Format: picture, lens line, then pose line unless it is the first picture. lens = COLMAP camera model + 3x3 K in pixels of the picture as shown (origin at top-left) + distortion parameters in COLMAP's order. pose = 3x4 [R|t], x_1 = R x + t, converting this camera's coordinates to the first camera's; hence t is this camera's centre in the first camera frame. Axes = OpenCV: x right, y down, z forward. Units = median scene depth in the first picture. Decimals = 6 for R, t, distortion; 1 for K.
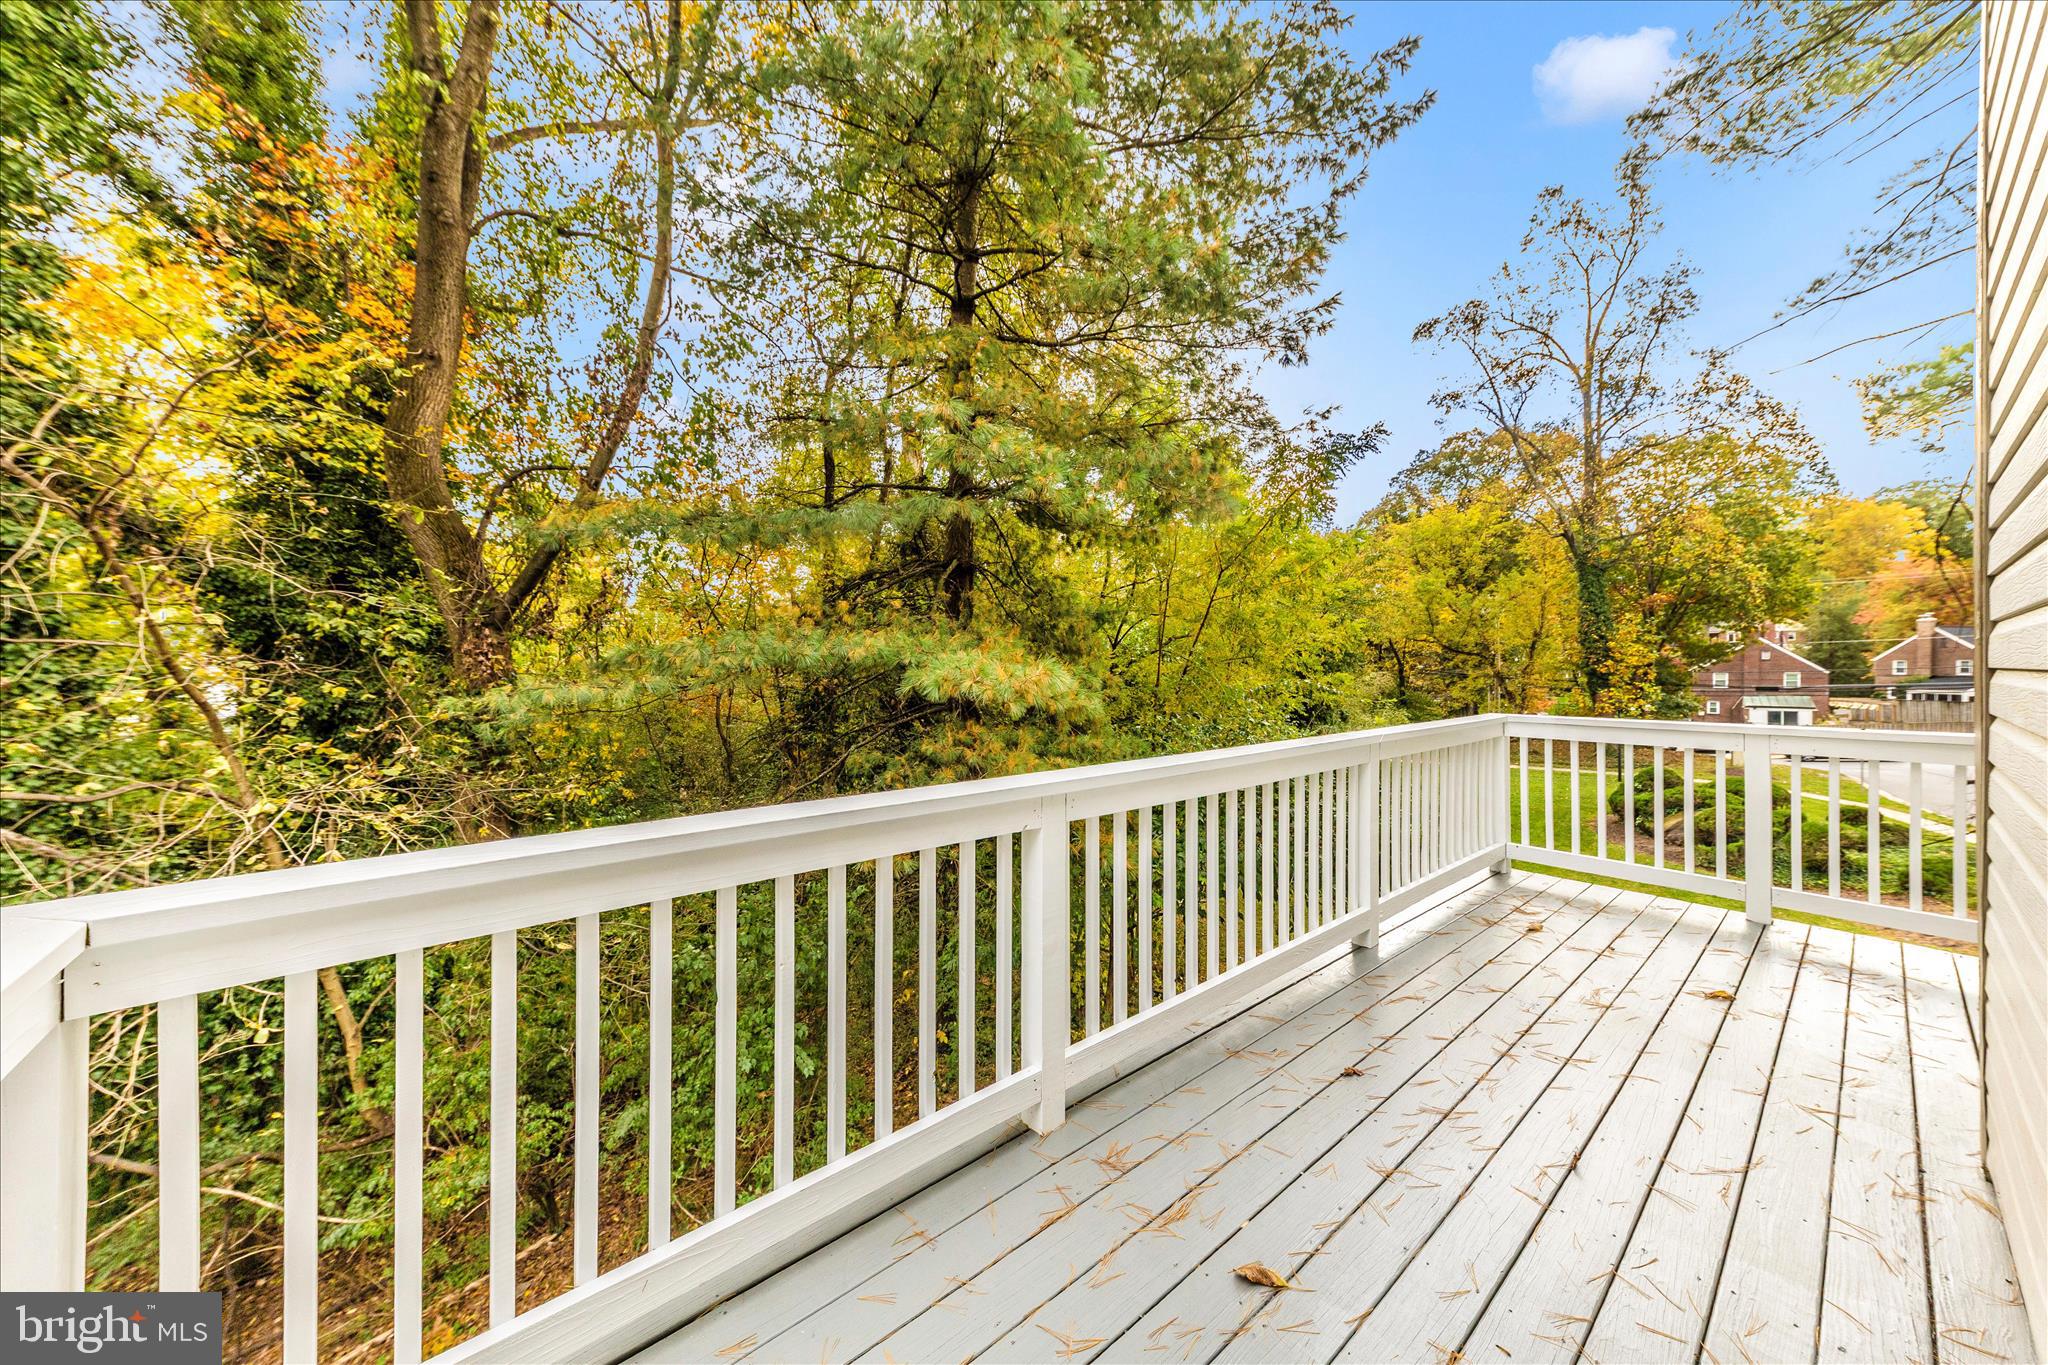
lens RADIAL K [[715.7, 0, 1020.4], [0, 715.7, 668.9], [0, 0, 1]] dist [0.011452, -0.000095]
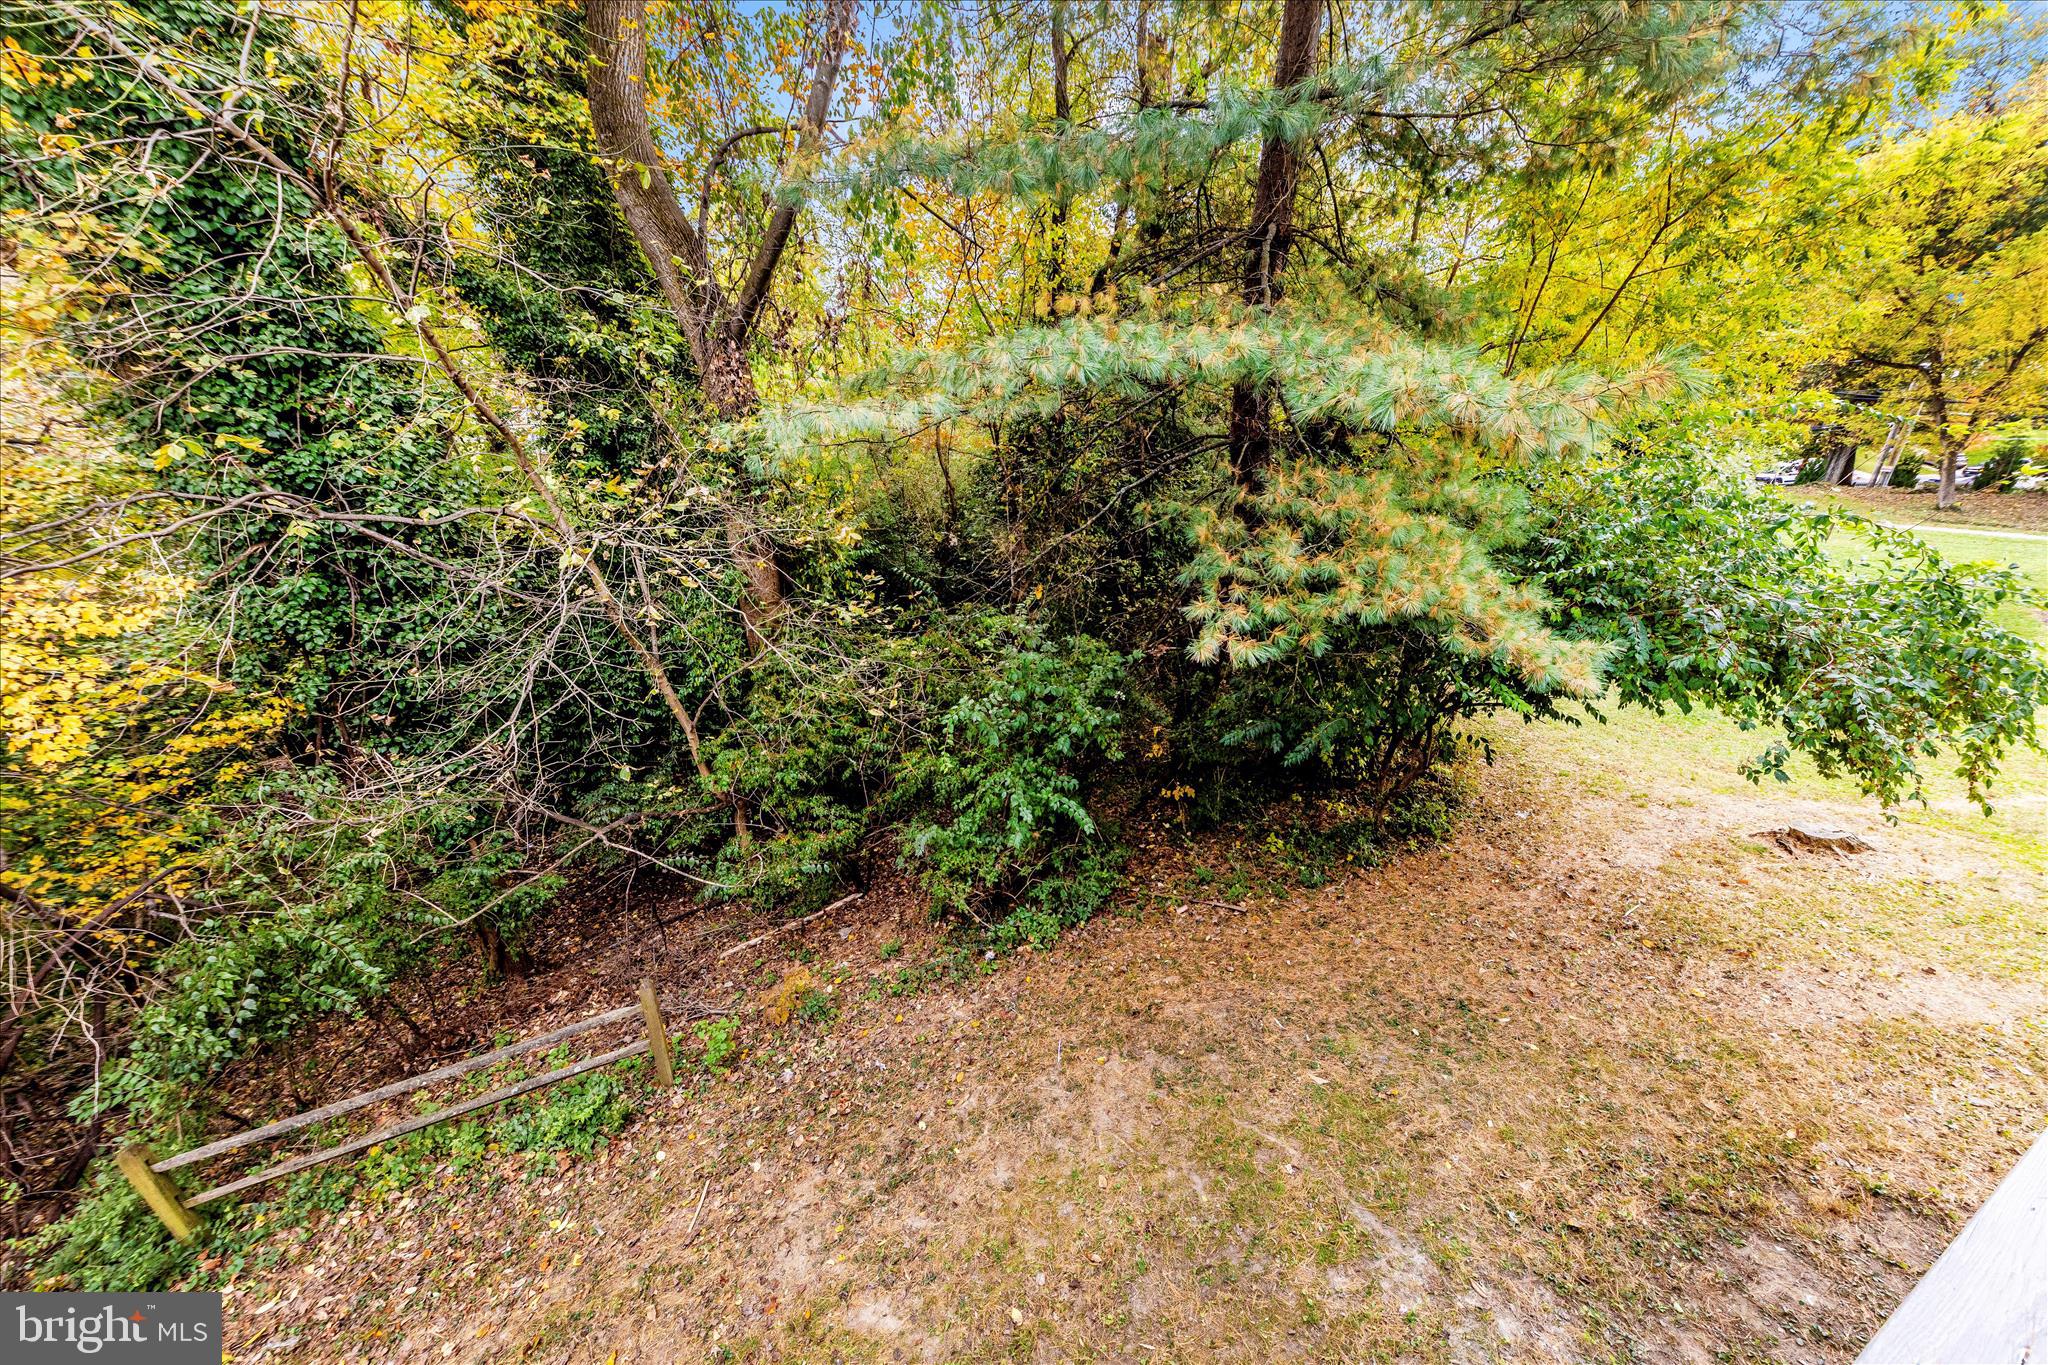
lens RADIAL K [[715.7, 0, 1031.4], [0, 715.7, 689.3], [0, 0, 1]] dist [0.011452, -0.000095]
pose [[0.966624, 0.094134, -0.238278, -0.103287], [0.002777, 0.926149, 0.377148, 0.007085], [0.256184, -0.365222, 0.894976, 0.111488]]
